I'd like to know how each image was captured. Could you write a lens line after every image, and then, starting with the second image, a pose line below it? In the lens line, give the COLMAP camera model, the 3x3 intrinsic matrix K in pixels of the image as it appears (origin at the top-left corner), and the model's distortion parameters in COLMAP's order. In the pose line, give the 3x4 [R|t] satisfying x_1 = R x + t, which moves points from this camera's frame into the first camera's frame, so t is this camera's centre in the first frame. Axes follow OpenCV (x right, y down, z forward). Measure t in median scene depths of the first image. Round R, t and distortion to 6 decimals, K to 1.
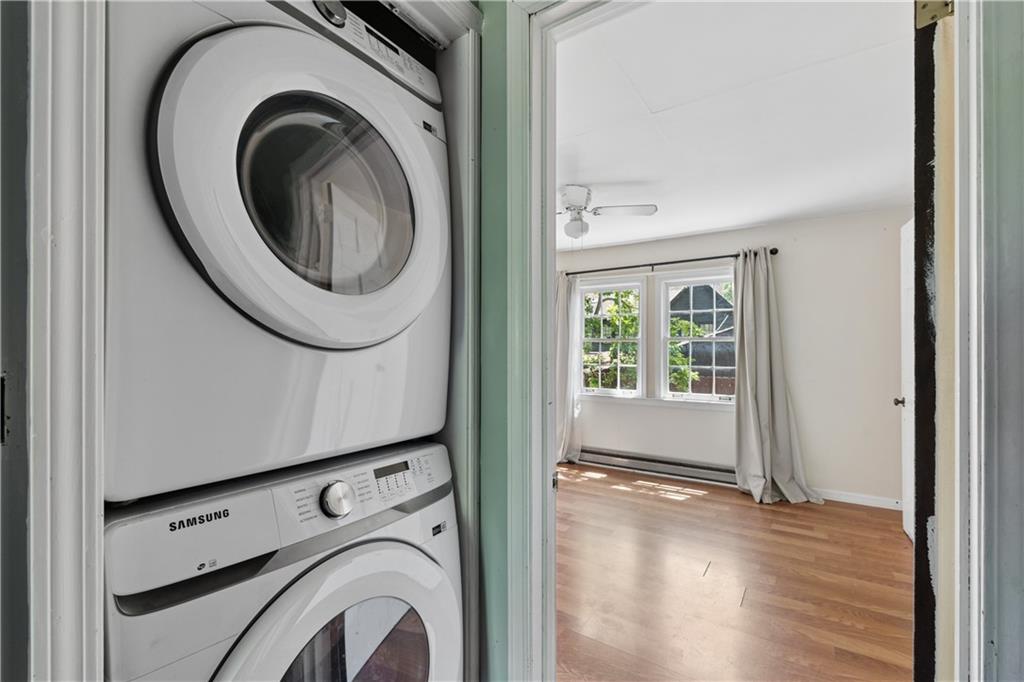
lens RADIAL K [[447.0, 0, 511.5], [0, 447.0, 345.4], [0, 0, 1]] dist [-0.008749, 0.000864]
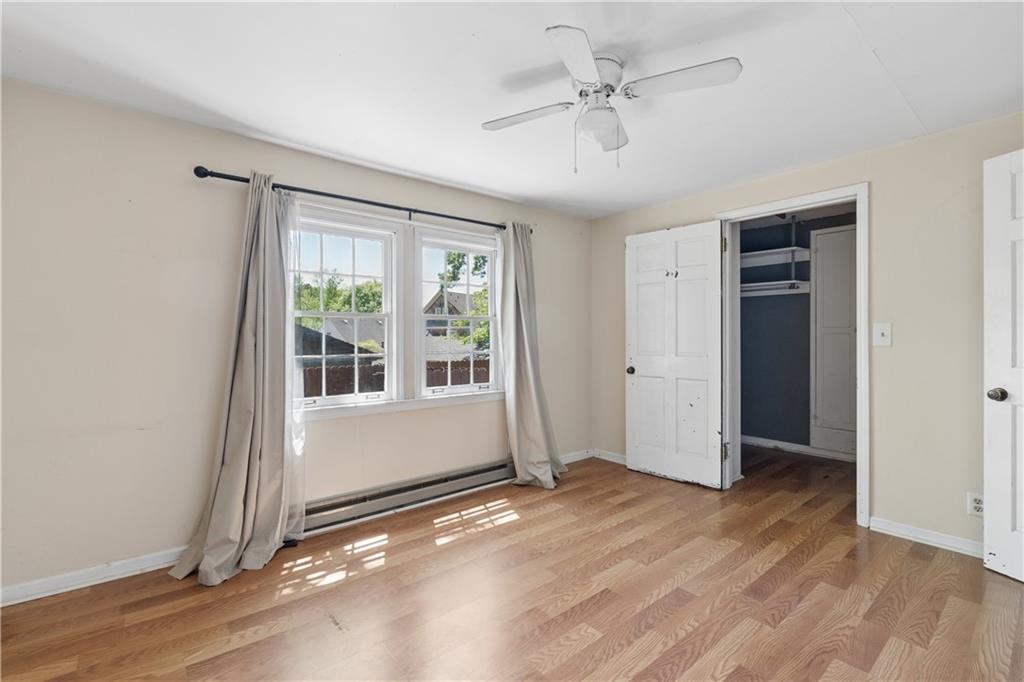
lens RADIAL K [[447.0, 0, 516.7], [0, 447.0, 336.6], [0, 0, 1]] dist [-0.008749, 0.000864]
pose [[0.287864, -0.001846, 0.957669, -0.353573], [-0.000369, 0.999998, 0.002038, 0.019347], [-0.957671, -0.000941, 0.287863, 0.713957]]
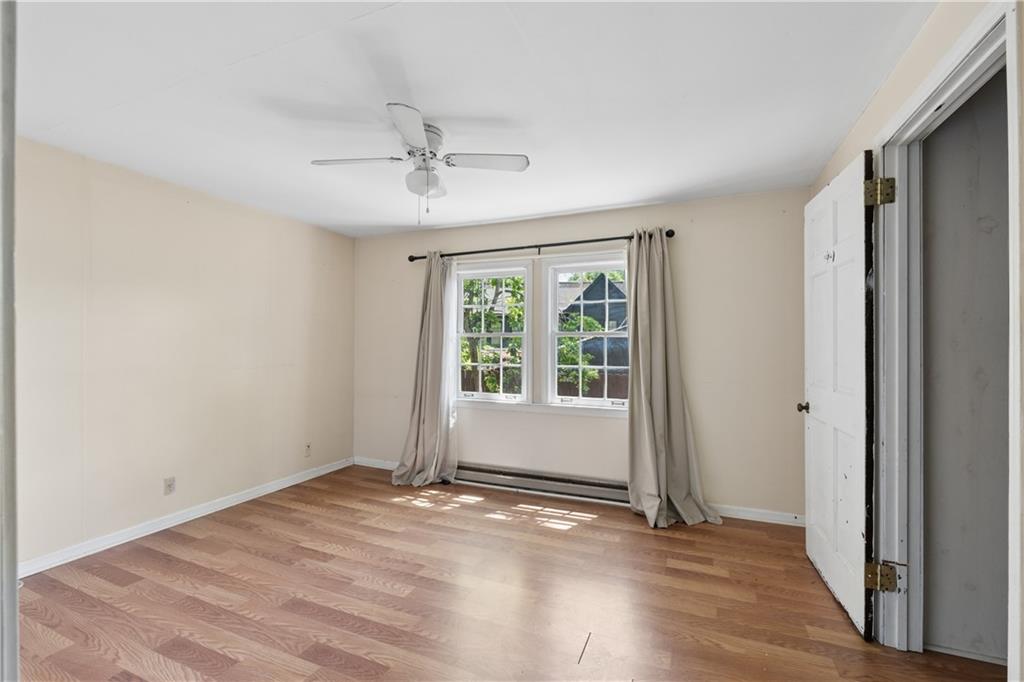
lens RADIAL K [[447.0, 0, 511.8], [0, 447.0, 342.6], [0, 0, 1]] dist [-0.008749, 0.000864]
pose [[0.981909, 0.000828, 0.189351, 0.117229], [-0.001368, 0.999995, 0.002720, -0.000137], [-0.189347, -0.002929, 0.981906, 0.196487]]
